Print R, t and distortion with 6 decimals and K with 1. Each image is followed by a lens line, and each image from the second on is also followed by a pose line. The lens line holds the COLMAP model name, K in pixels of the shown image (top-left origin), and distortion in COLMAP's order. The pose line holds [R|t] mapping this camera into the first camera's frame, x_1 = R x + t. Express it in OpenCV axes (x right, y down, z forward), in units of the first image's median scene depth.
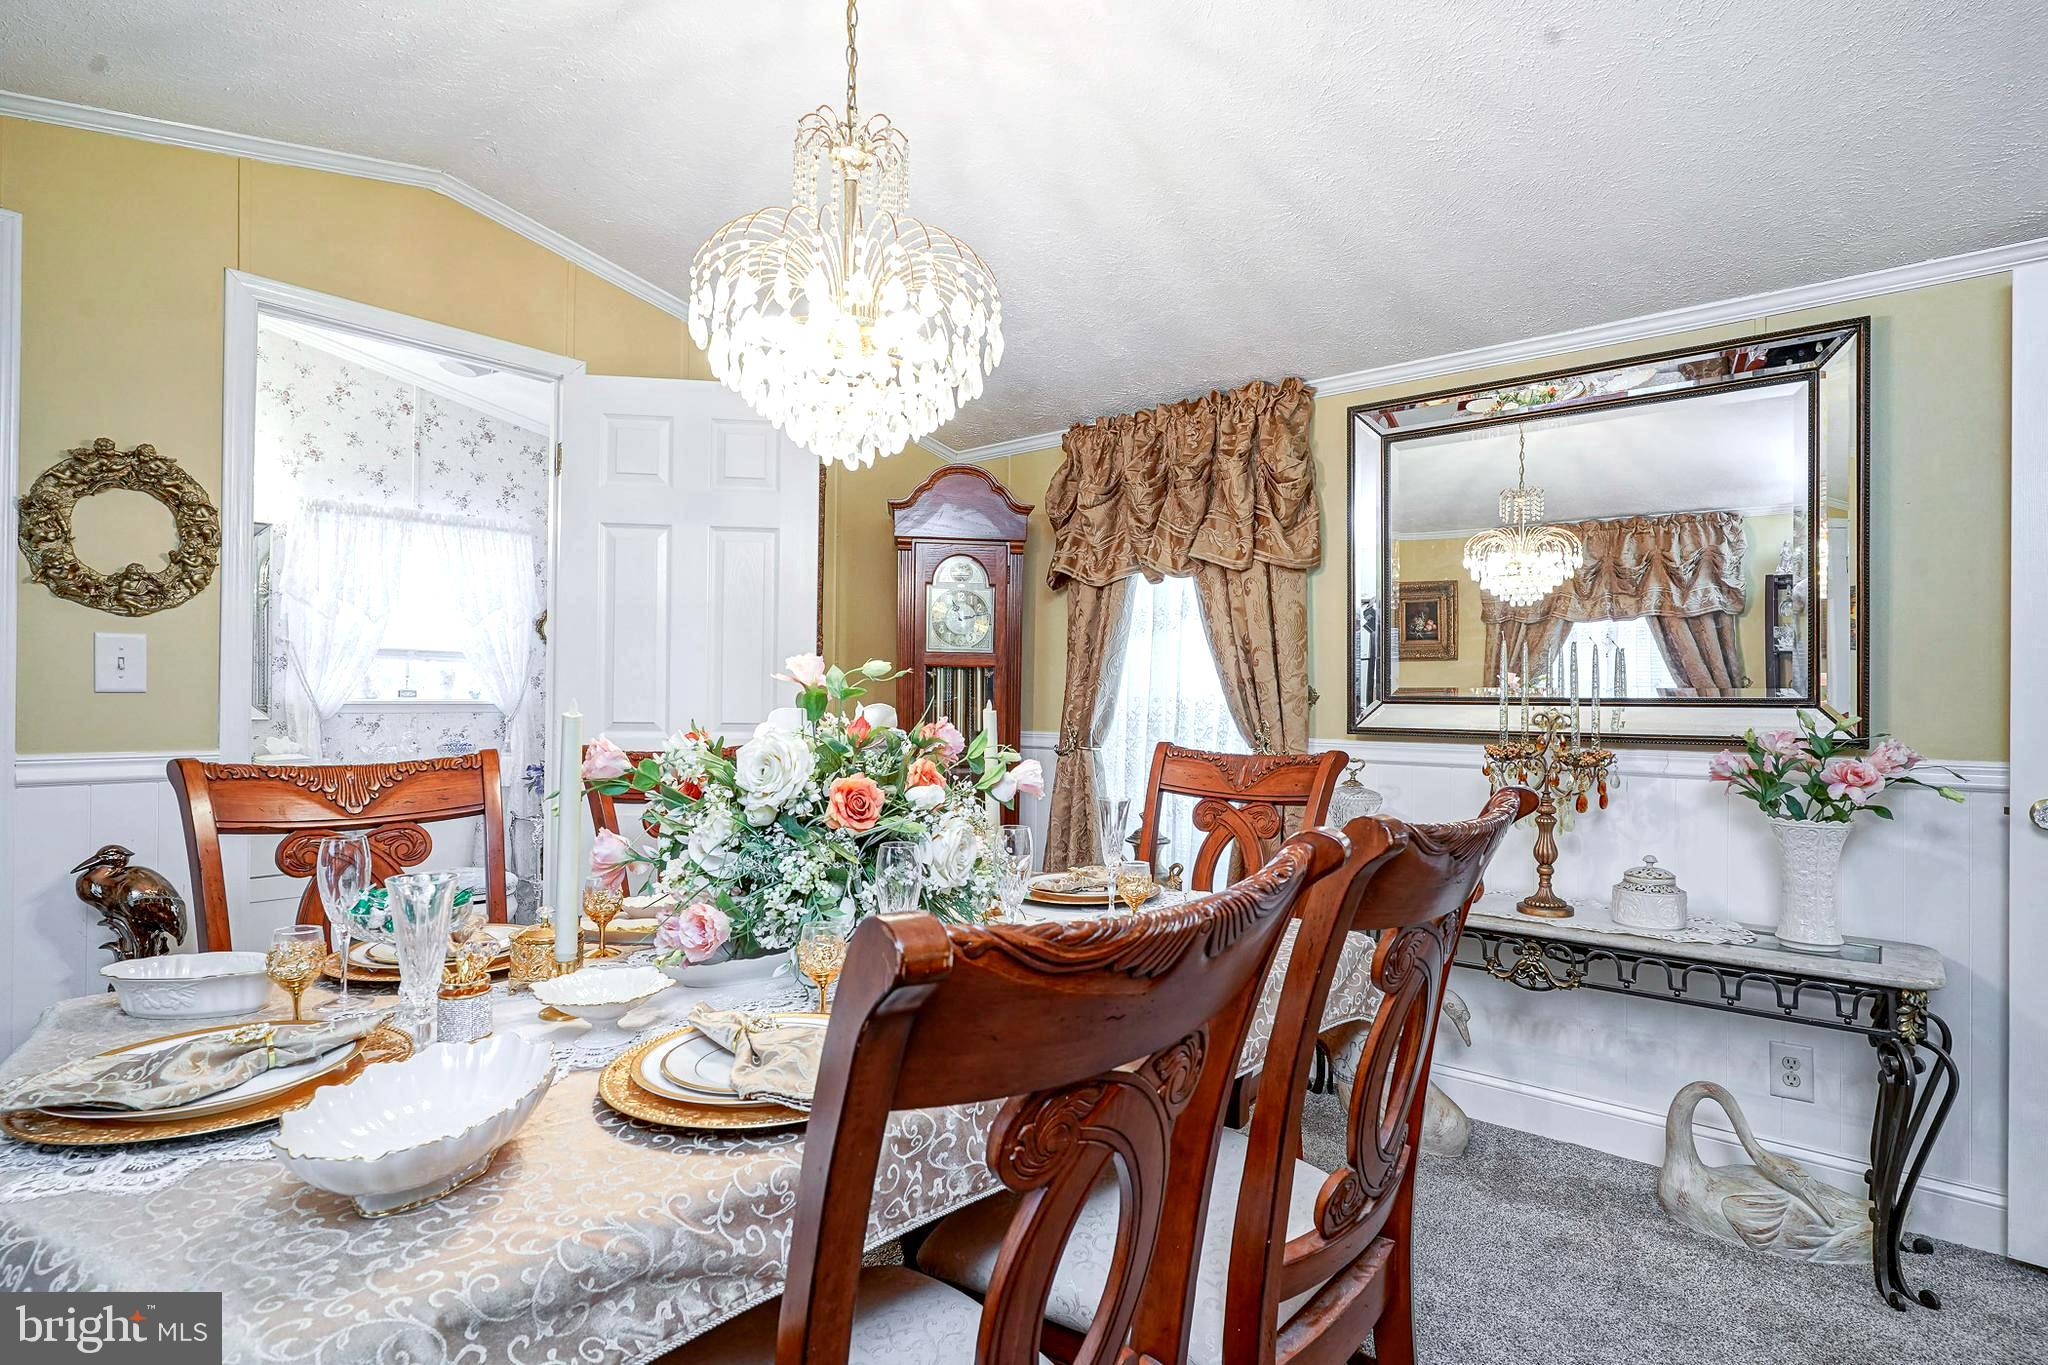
lens RADIAL K [[1003.8, 0, 1039.9], [0, 1003.8, 690.4], [0, 0, 1]] dist [-0.013607, 0.007500]
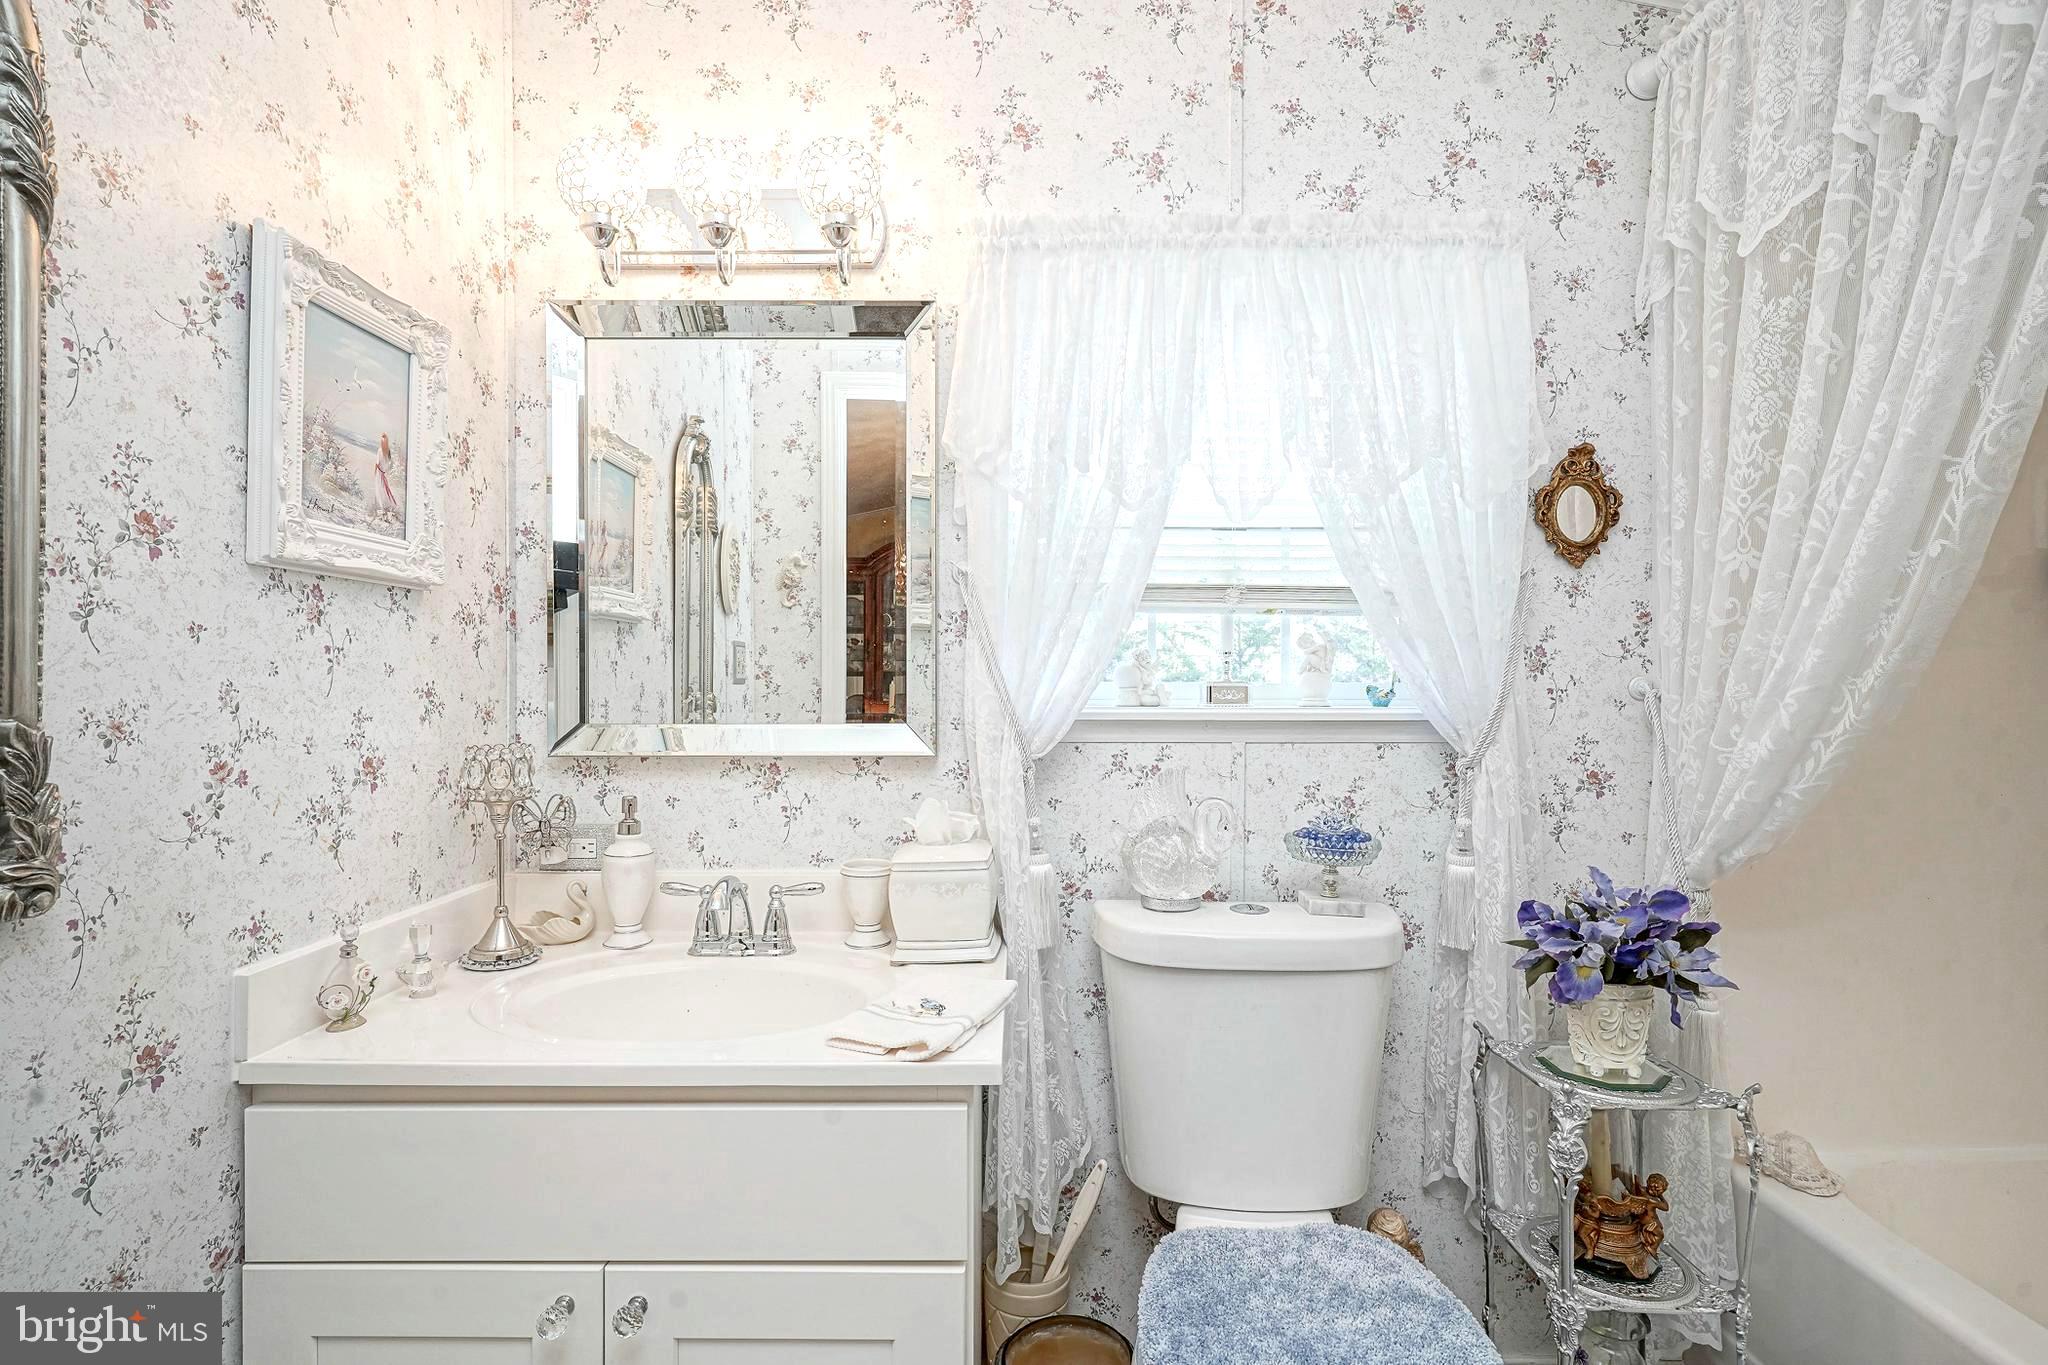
lens RADIAL K [[1003.8, 0, 1031.4], [0, 1003.8, 696.1], [0, 0, 1]] dist [-0.013607, 0.007500]
pose [[0.633095, -0.008053, -0.774033, -0.362932], [0.005750, 0.999967, -0.005701, 0.005763], [0.774053, -0.000841, 0.633120, 0.672597]]
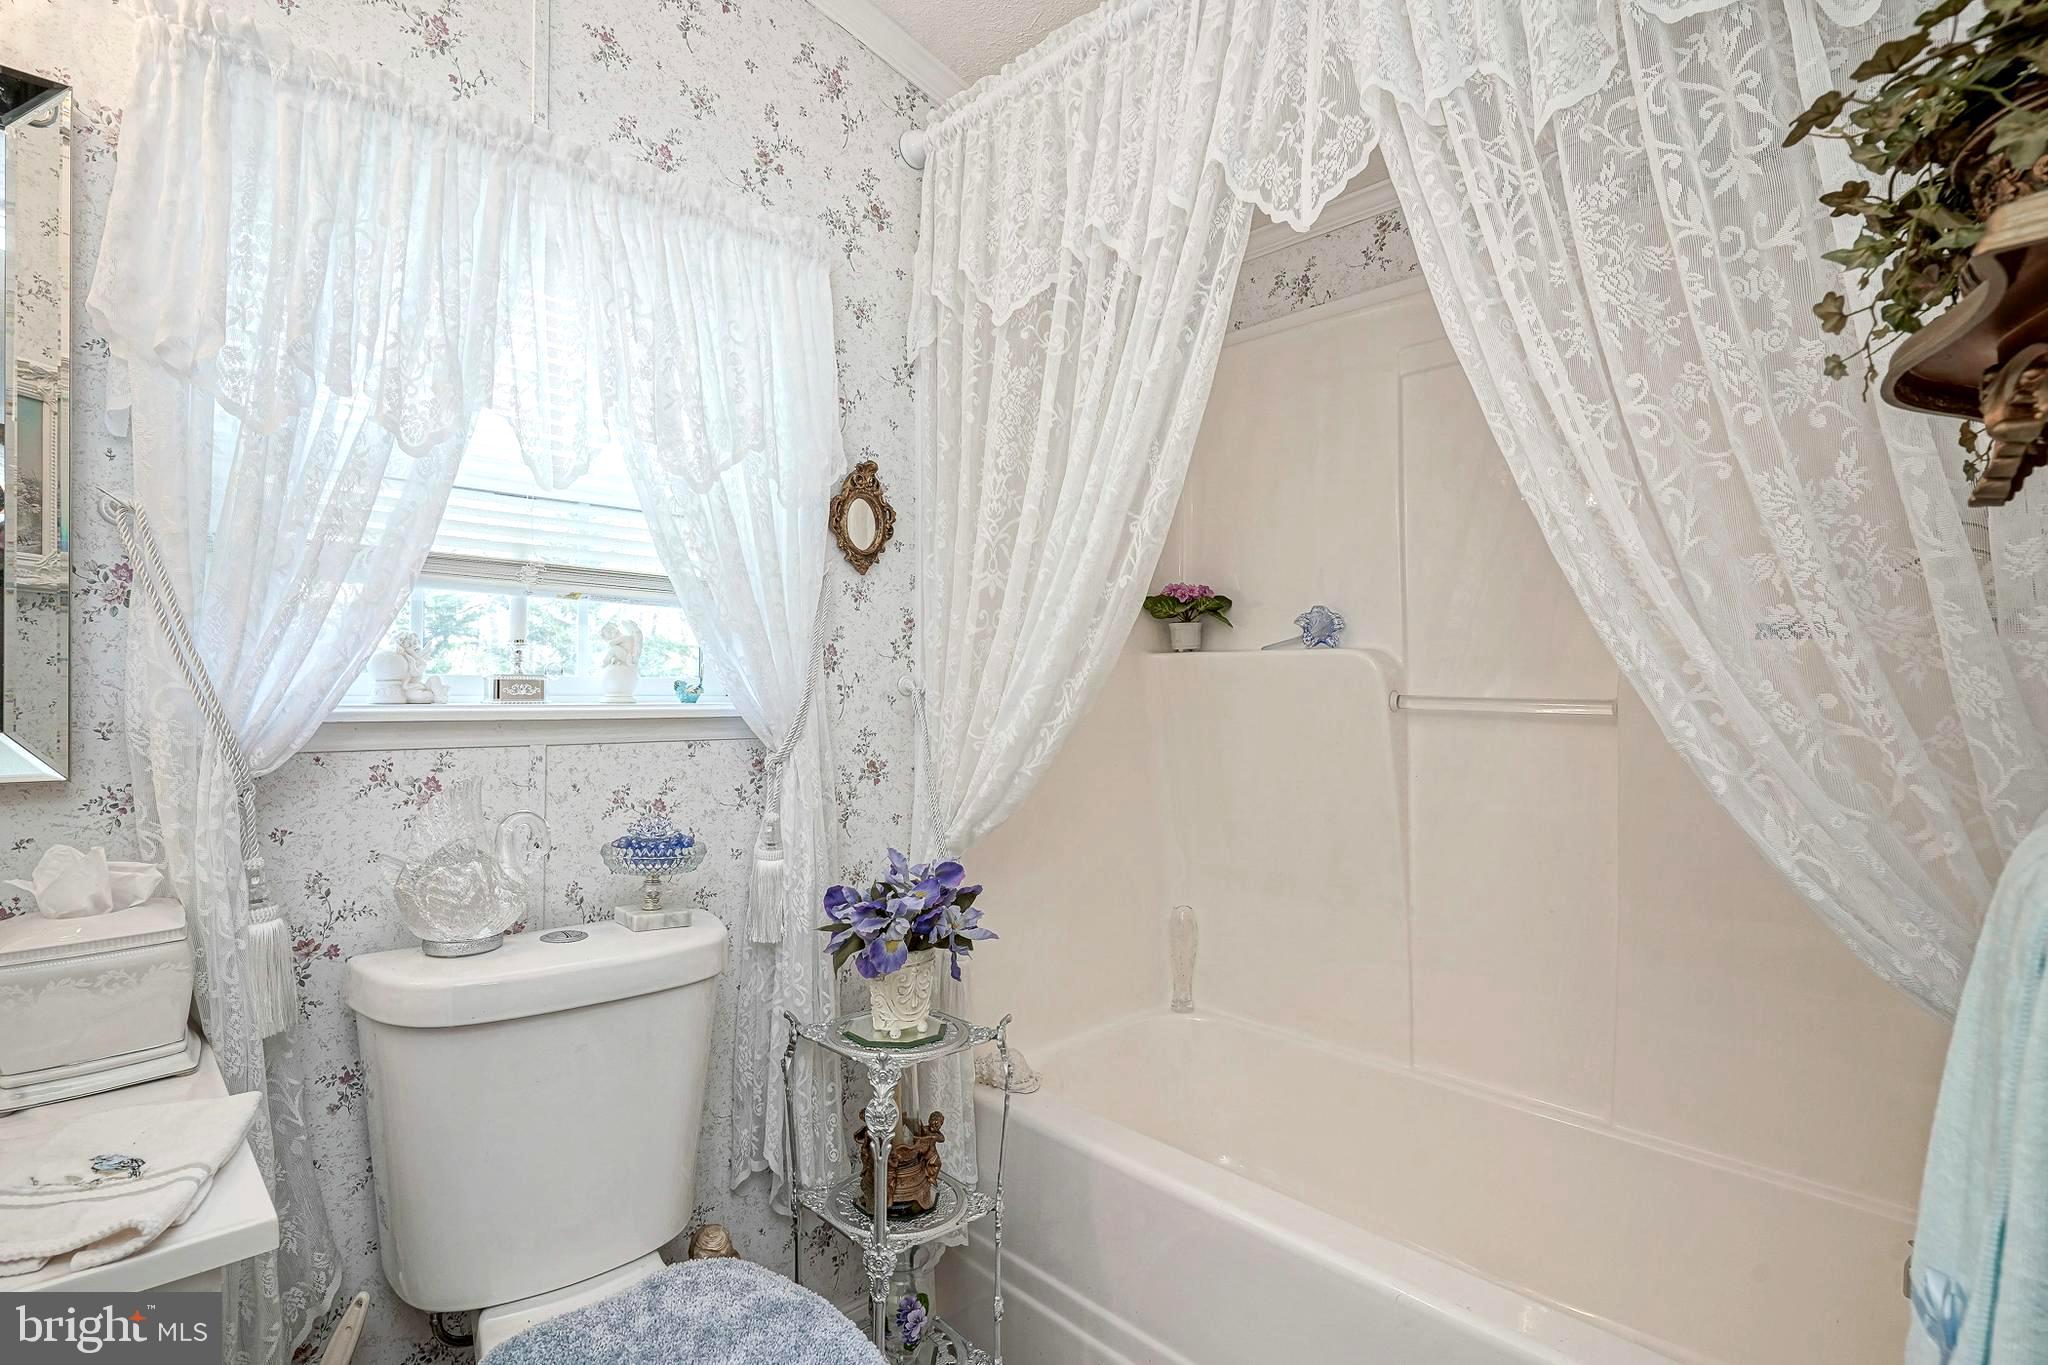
lens RADIAL K [[1003.8, 0, 988.5], [0, 1003.8, 693.6], [0, 0, 1]] dist [-0.013607, 0.007500]
pose [[0.990558, -0.005021, -0.137002, -0.419087], [0.004997, 0.999987, -0.000523, 0.005738], [0.137003, -0.000166, 0.990571, 0.670224]]
